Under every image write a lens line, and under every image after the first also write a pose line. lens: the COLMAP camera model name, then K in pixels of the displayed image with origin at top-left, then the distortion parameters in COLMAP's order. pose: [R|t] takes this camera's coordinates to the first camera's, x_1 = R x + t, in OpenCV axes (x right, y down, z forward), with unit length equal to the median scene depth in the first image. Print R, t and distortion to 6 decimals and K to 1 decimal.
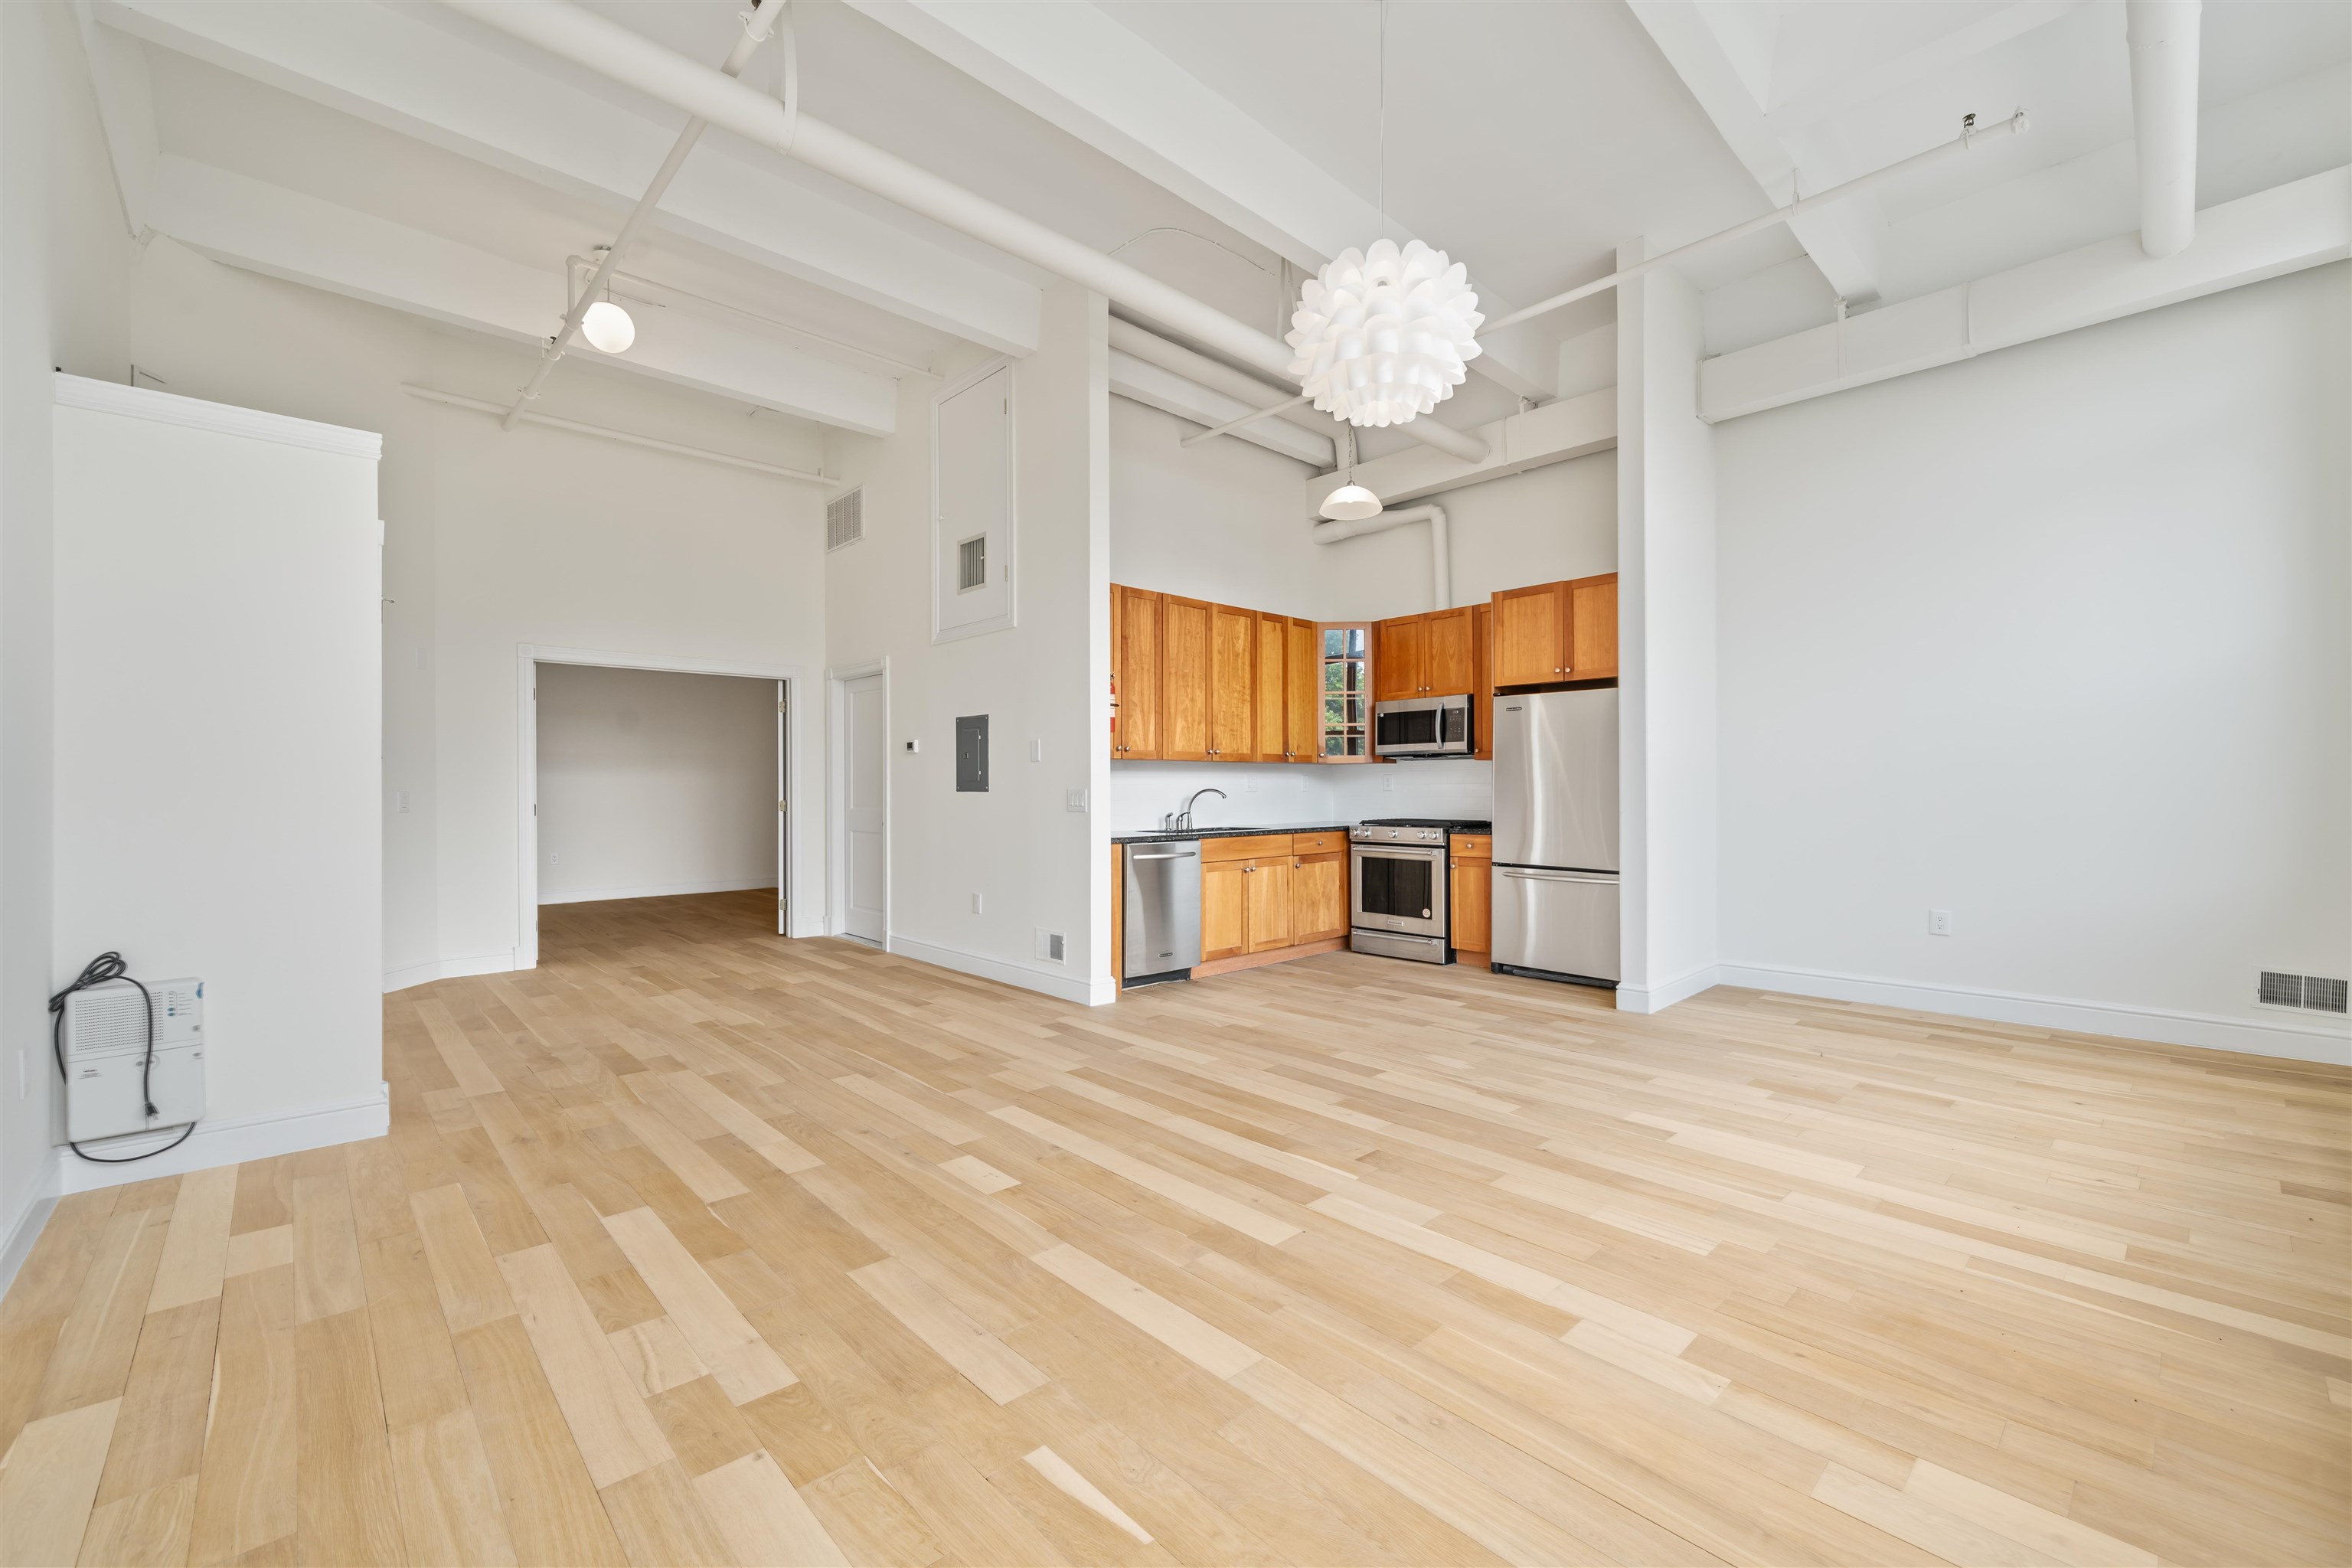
lens RADIAL K [[964.8, 0, 1171.1], [0, 964.8, 783.1], [0, 0, 1]] dist [0.000224, -0.001057]
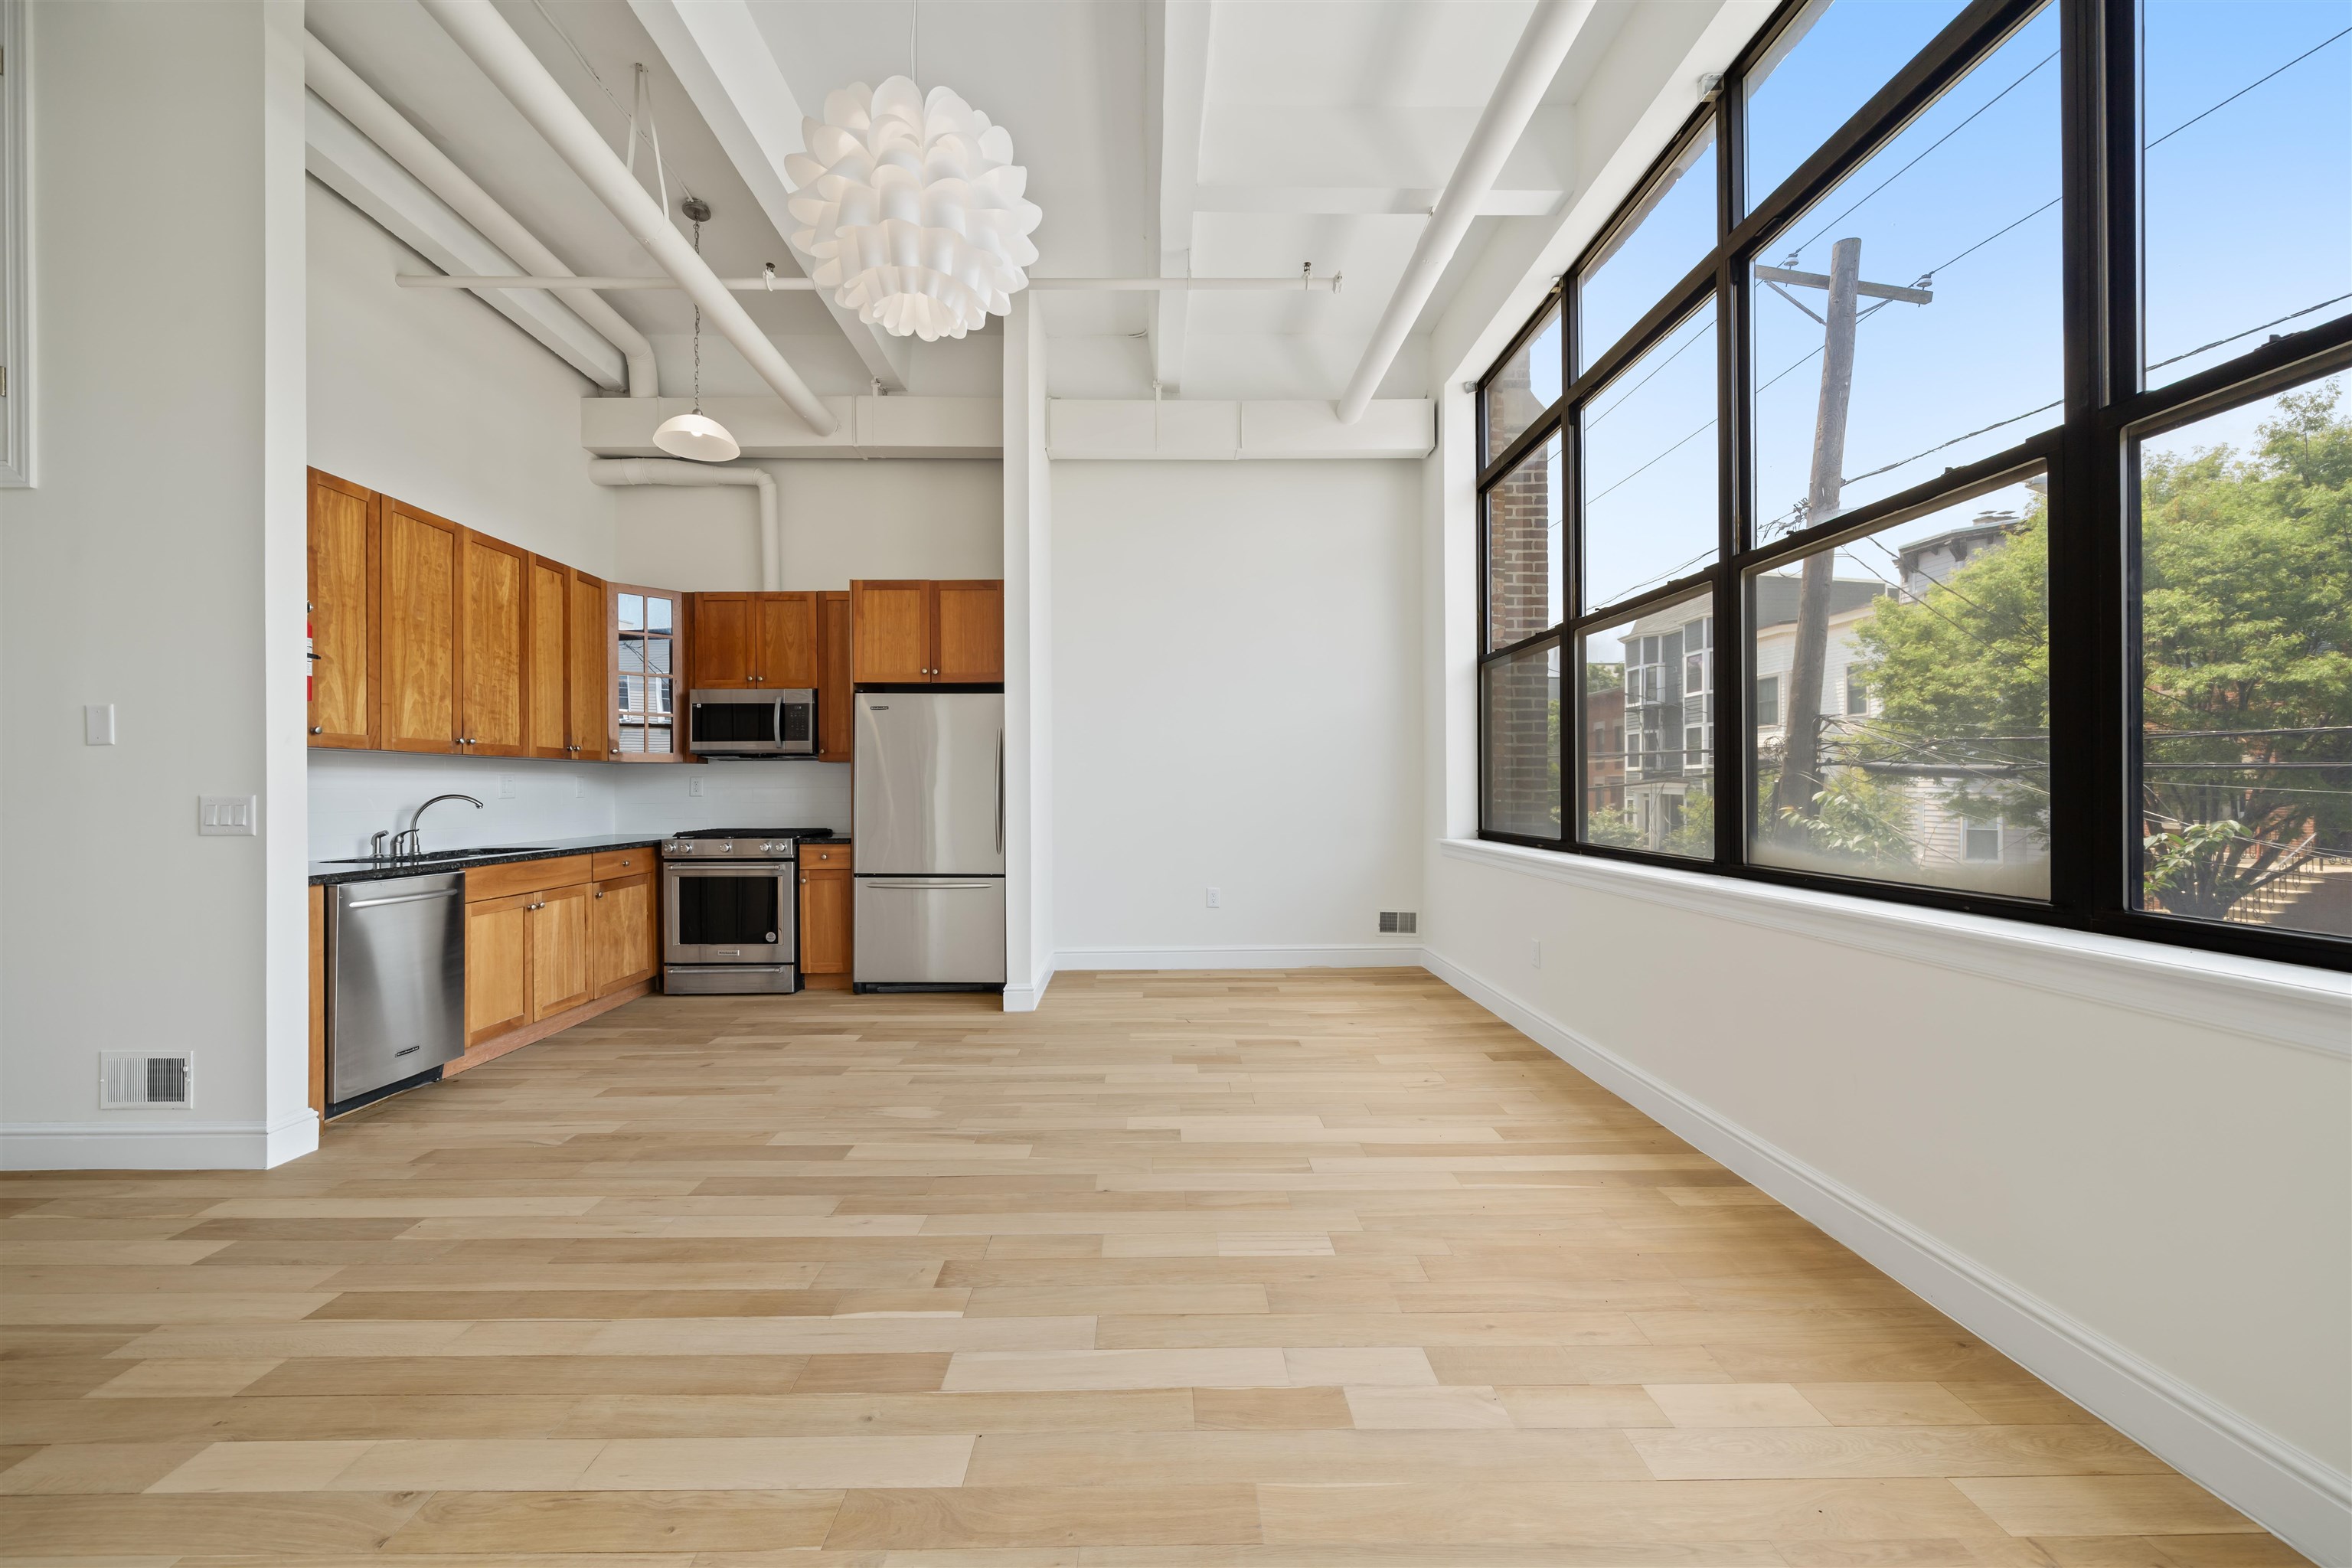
lens RADIAL K [[908.5, 0, 1171.8], [0, 908.5, 789.8], [0, 0, 1]] dist [-0.004655, 0.000632]
pose [[0.668377, 0.000093, 0.743823, -0.165910], [-0.001338, 0.999999, 0.001077, 0.001633], [-0.743822, -0.001715, 0.668376, 0.307439]]
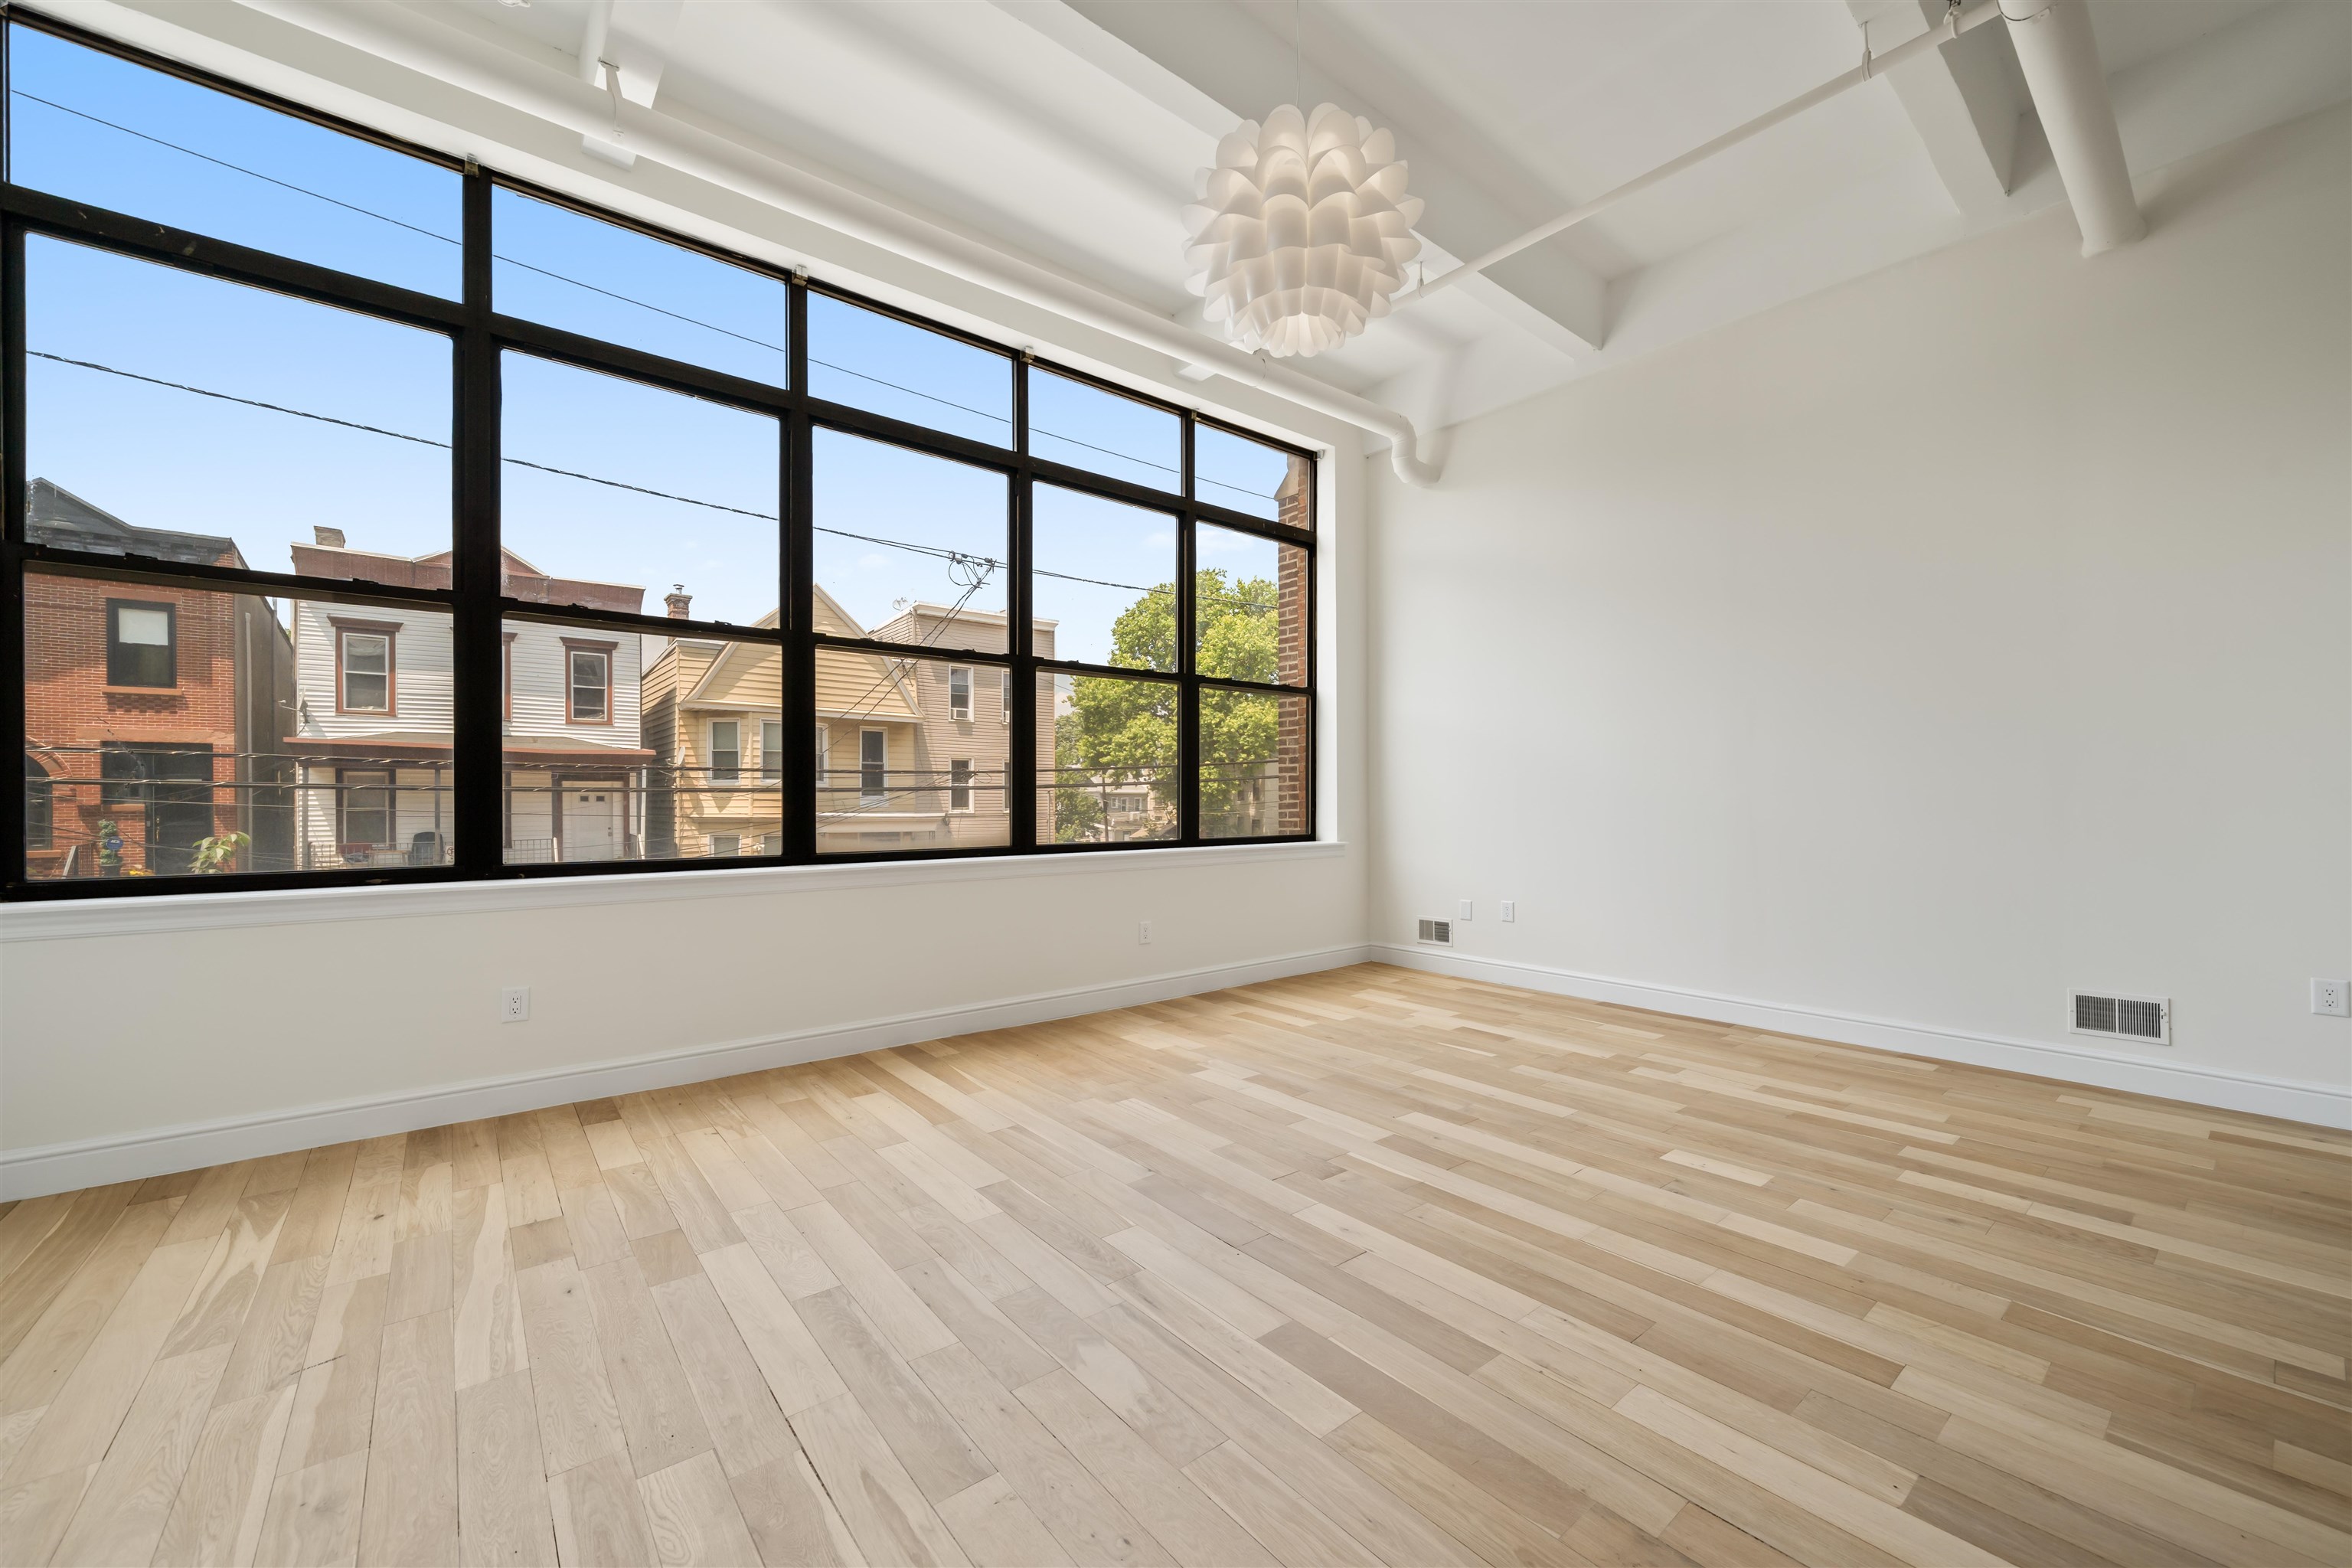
lens RADIAL K [[908.5, 0, 1168.8], [0, 908.5, 793.3], [0, 0, 1]] dist [-0.004655, 0.000632]
pose [[-0.997245, 0.006696, 0.073878, 0.238782], [0.006004, 0.999936, -0.009583, 0.005413], [-0.073937, -0.009113, -0.997221, 1.539635]]
